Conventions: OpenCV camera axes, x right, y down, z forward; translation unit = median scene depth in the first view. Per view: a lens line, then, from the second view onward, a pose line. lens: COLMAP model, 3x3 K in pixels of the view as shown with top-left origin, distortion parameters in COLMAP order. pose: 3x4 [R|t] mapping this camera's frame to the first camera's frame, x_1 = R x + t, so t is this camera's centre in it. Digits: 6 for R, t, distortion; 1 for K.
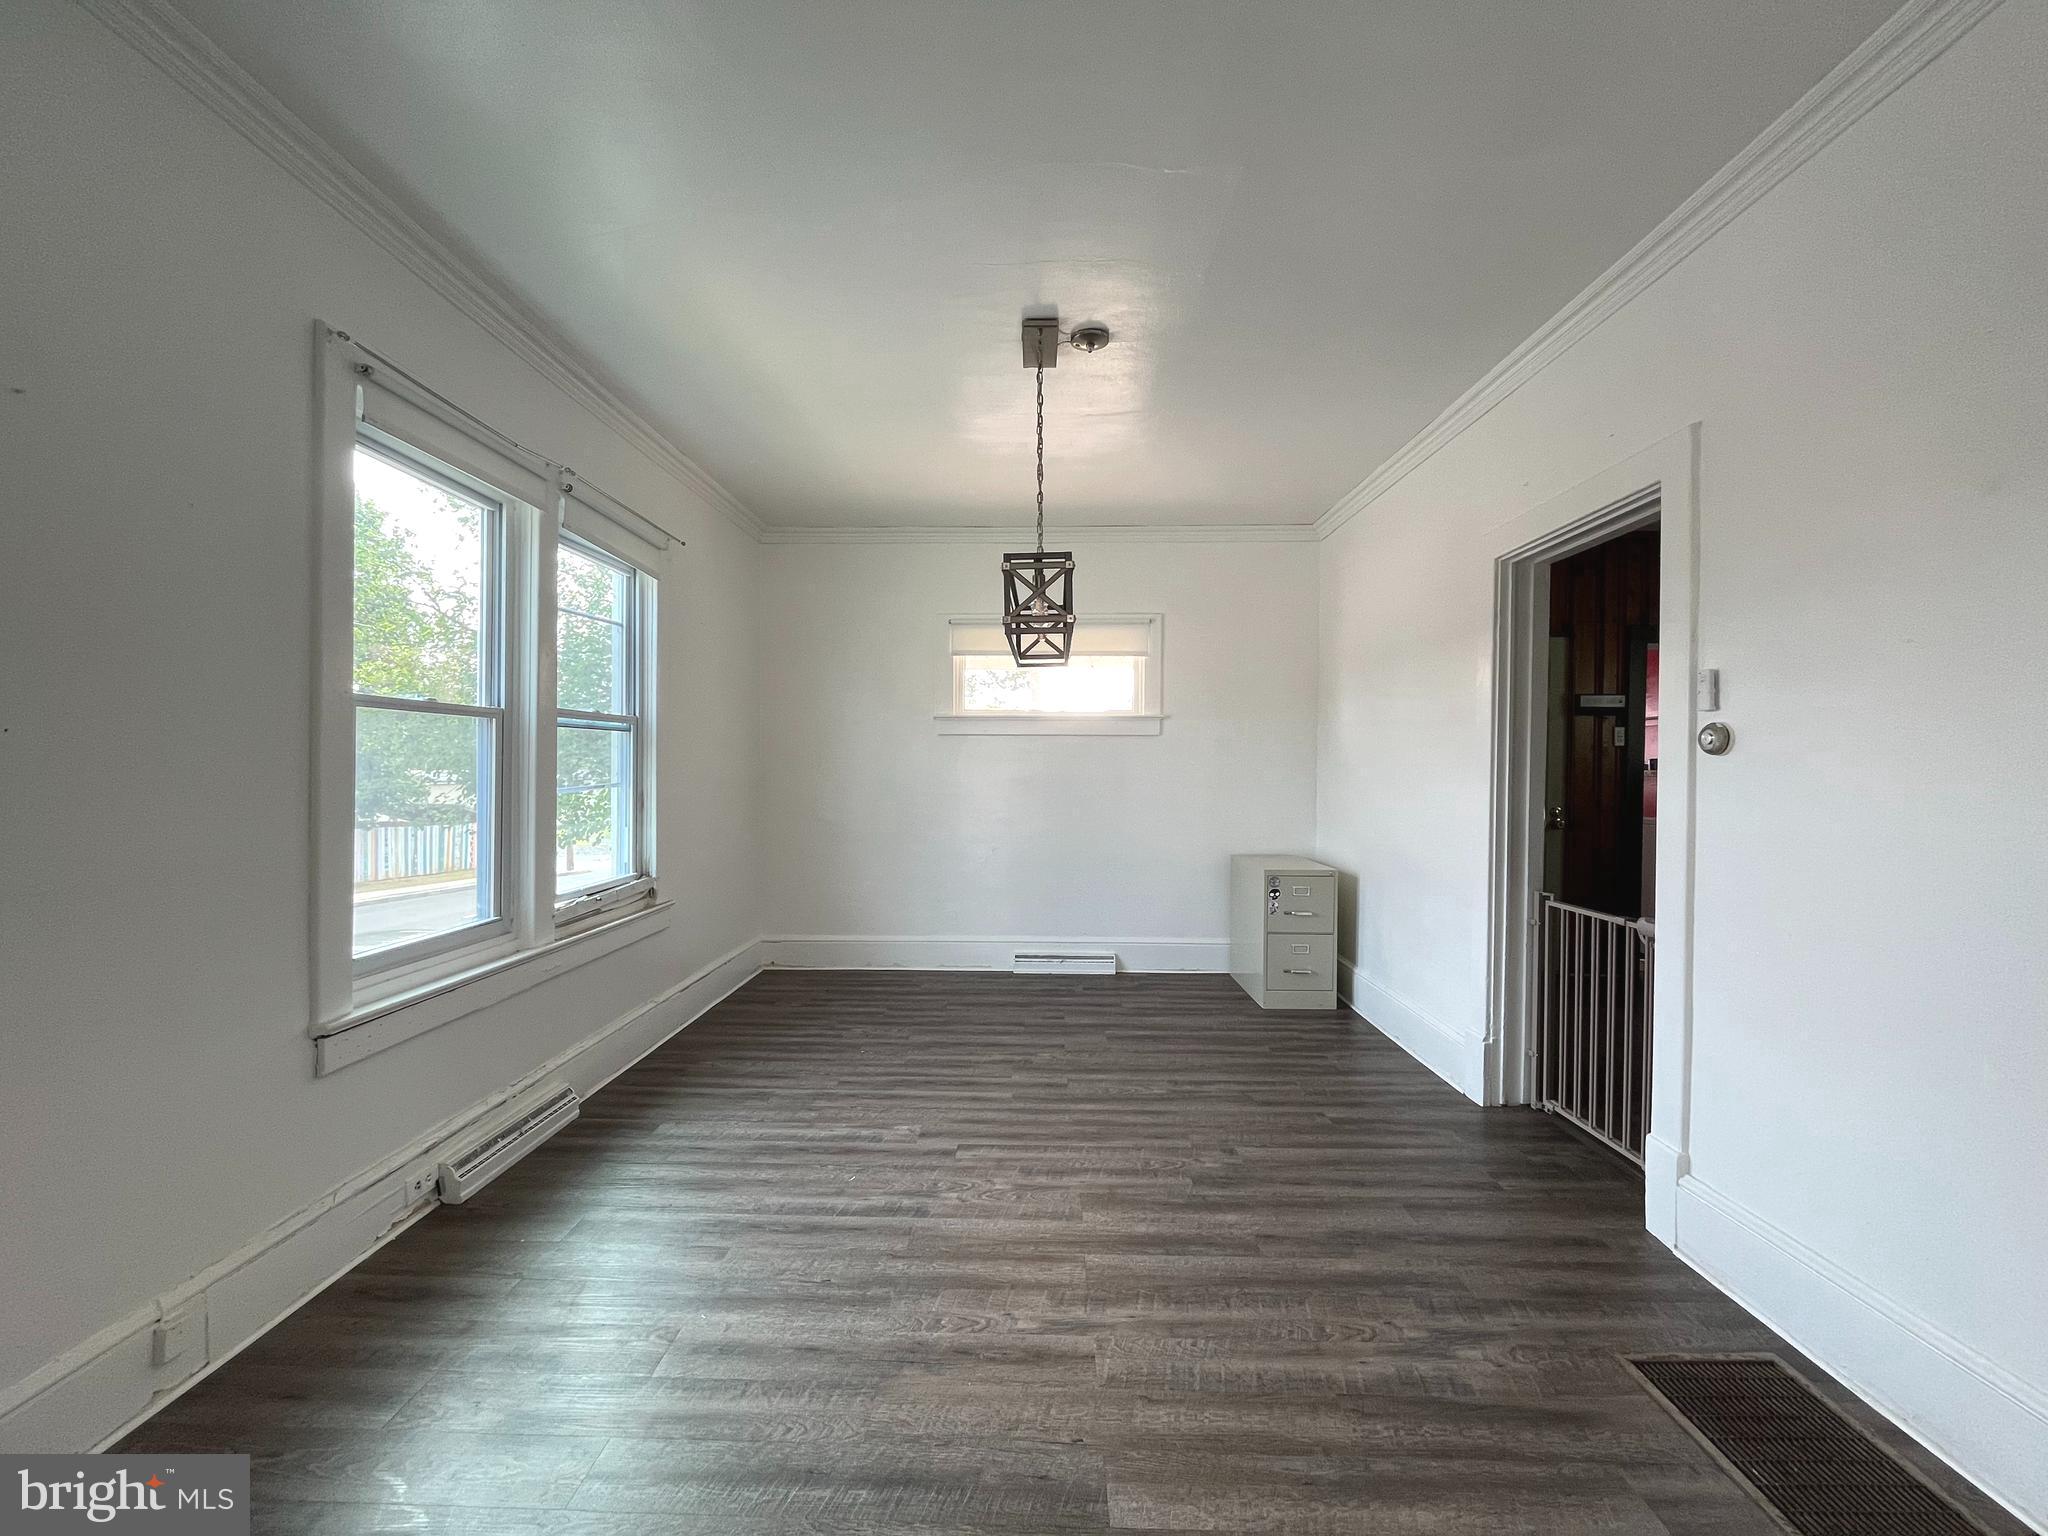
lens RADIAL K [[822.9, 0, 1023.4], [0, 822.9, 771.7], [0, 0, 1]] dist [0.002944, -0.000409]
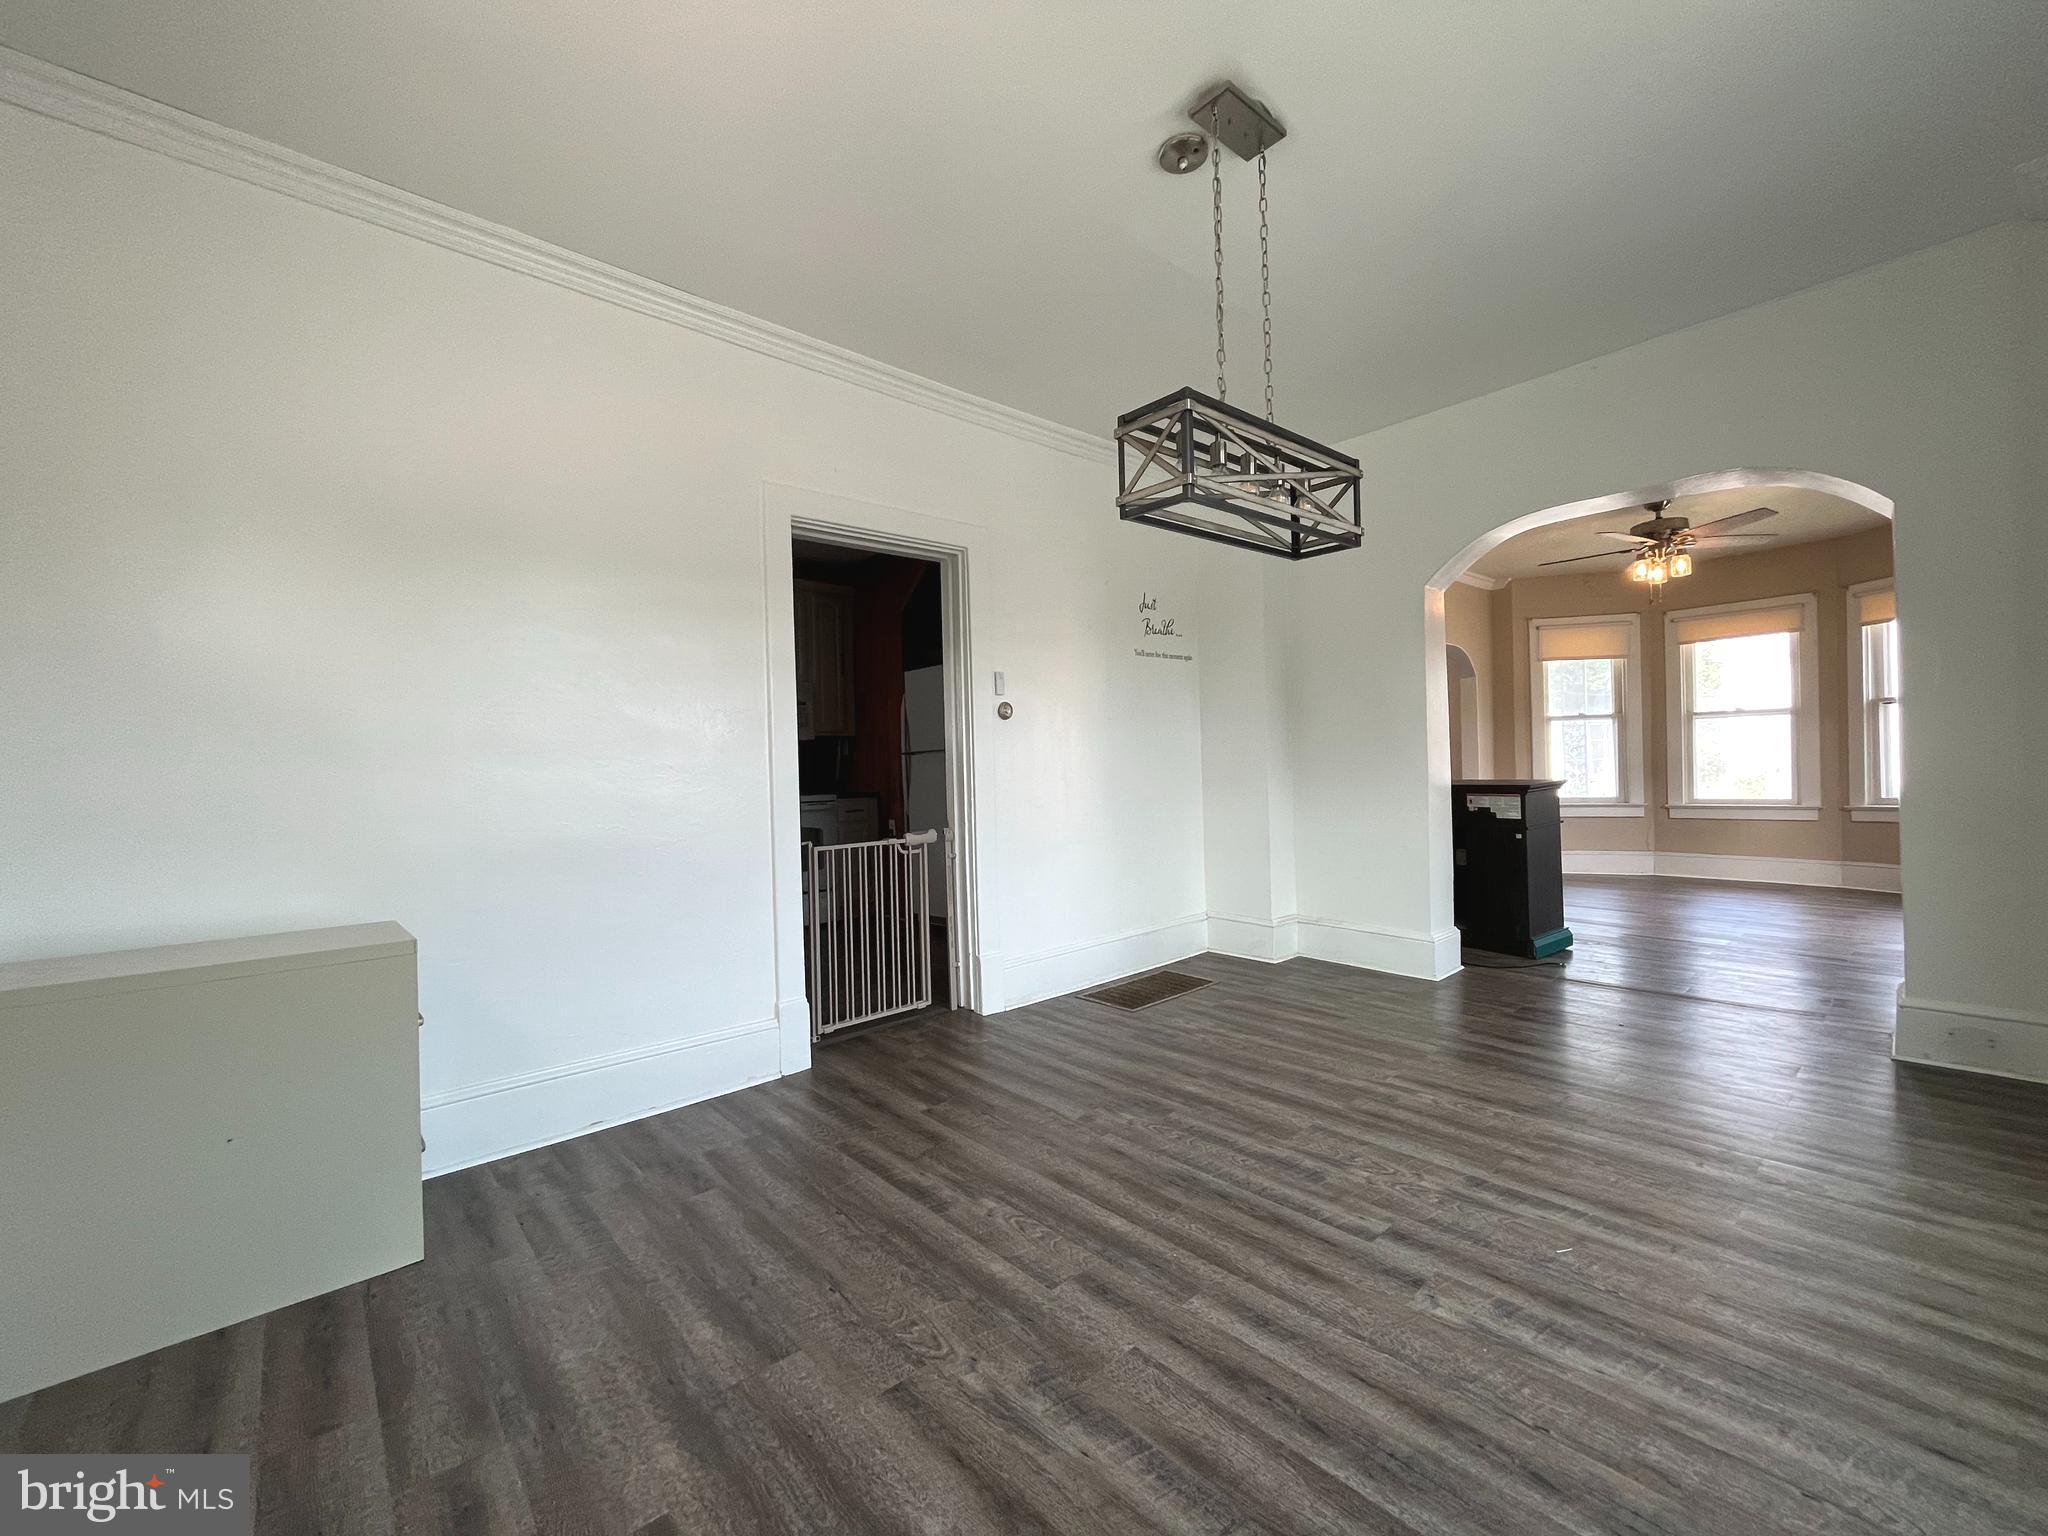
lens RADIAL K [[822.9, 0, 1026.6], [0, 822.9, 766.2], [0, 0, 1]] dist [0.002944, -0.000409]
pose [[-0.680026, 0.019433, 0.732931, -0.387652], [0.033410, 0.999432, 0.004499, 0.057925], [-0.732427, 0.027547, -0.680289, 1.658371]]
